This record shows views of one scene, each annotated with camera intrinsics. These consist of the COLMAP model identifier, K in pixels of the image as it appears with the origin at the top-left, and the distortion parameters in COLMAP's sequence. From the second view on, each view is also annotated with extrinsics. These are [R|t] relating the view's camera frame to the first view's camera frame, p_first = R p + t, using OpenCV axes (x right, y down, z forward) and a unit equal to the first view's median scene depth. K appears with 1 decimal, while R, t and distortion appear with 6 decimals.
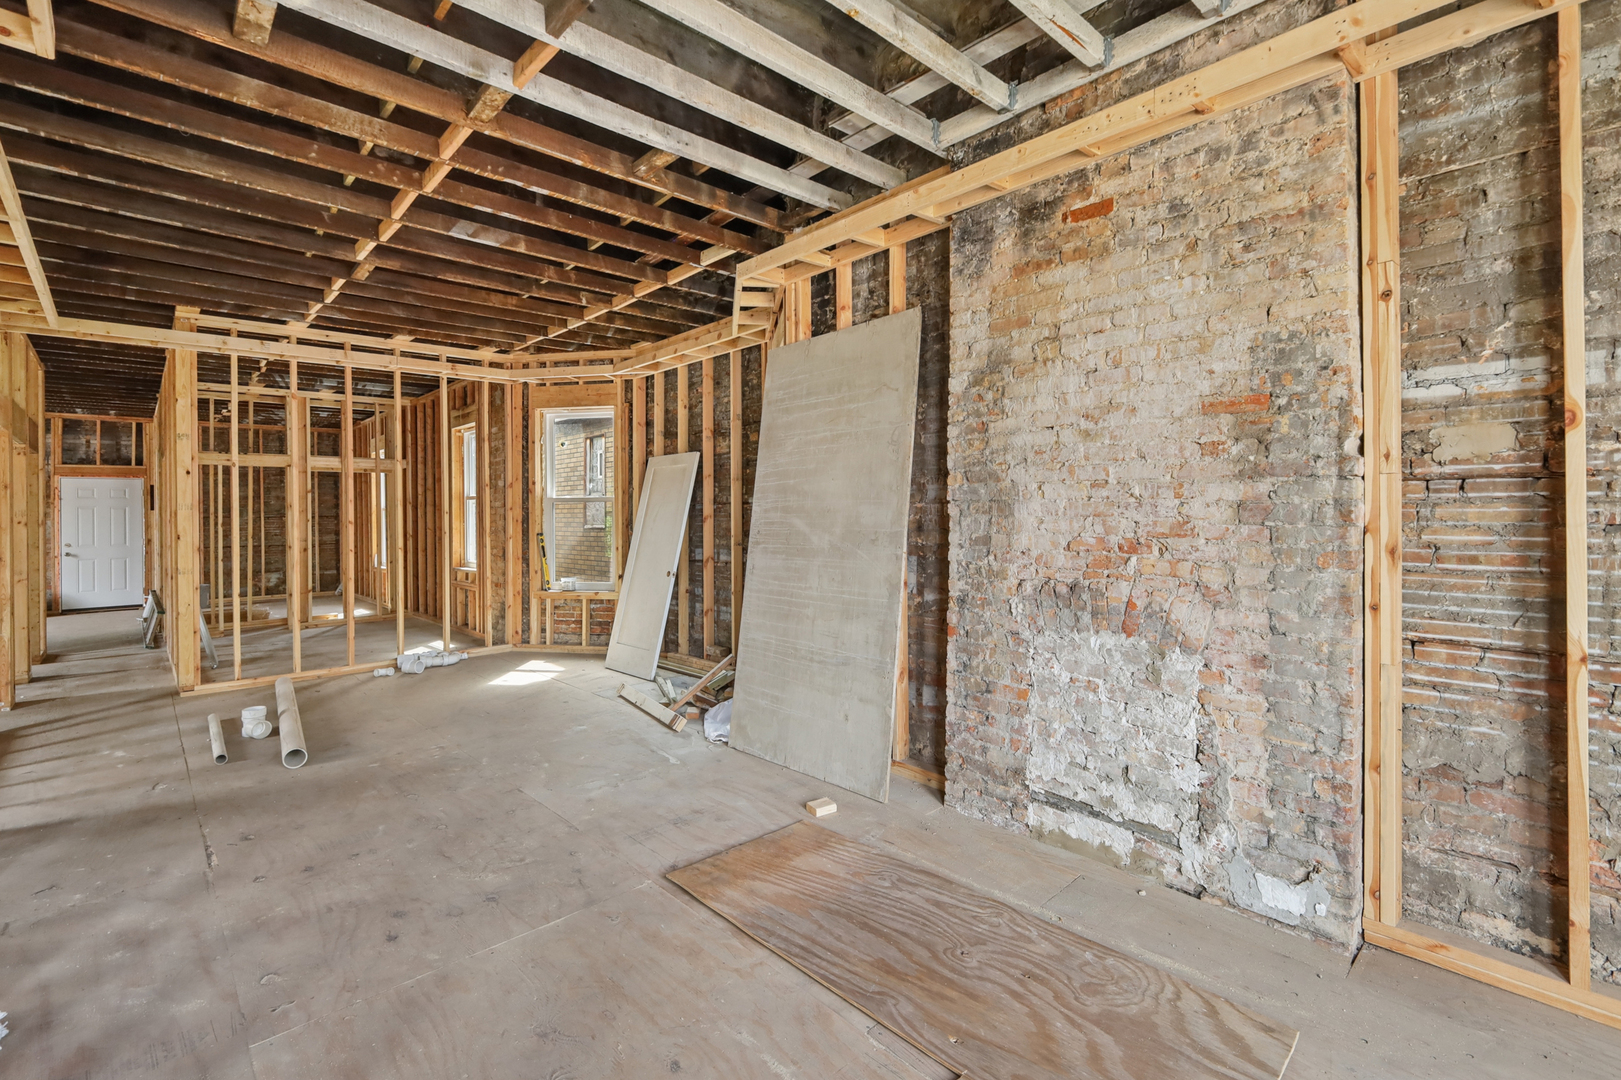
lens RADIAL K [[733.4, 0, 807.9], [0, 733.4, 512.6], [0, 0, 1]] dist [0.002413, 0.000040]
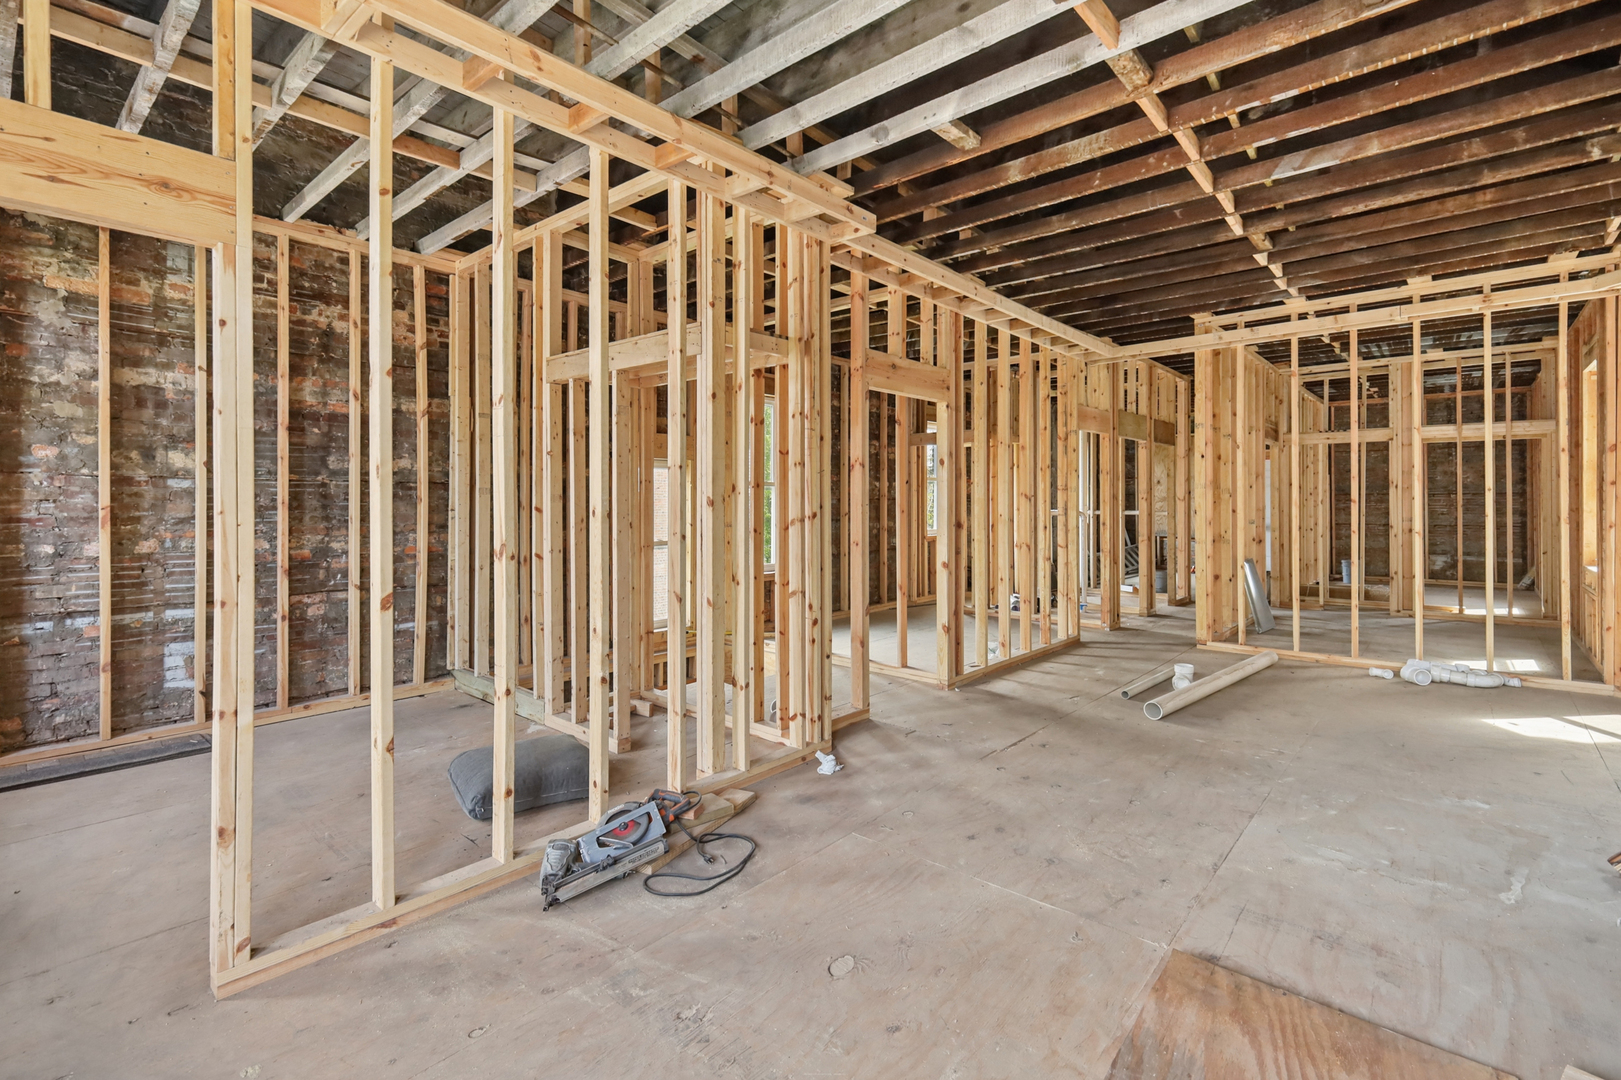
lens RADIAL K [[733.4, 0, 775.5], [0, 733.4, 505.2], [0, 0, 1]] dist [0.002413, 0.000040]
pose [[0.075662, 0.017241, -0.996984, 0.438401], [0.006200, 0.999823, 0.017761, -0.004230], [0.997114, -0.007525, 0.075542, 0.400685]]
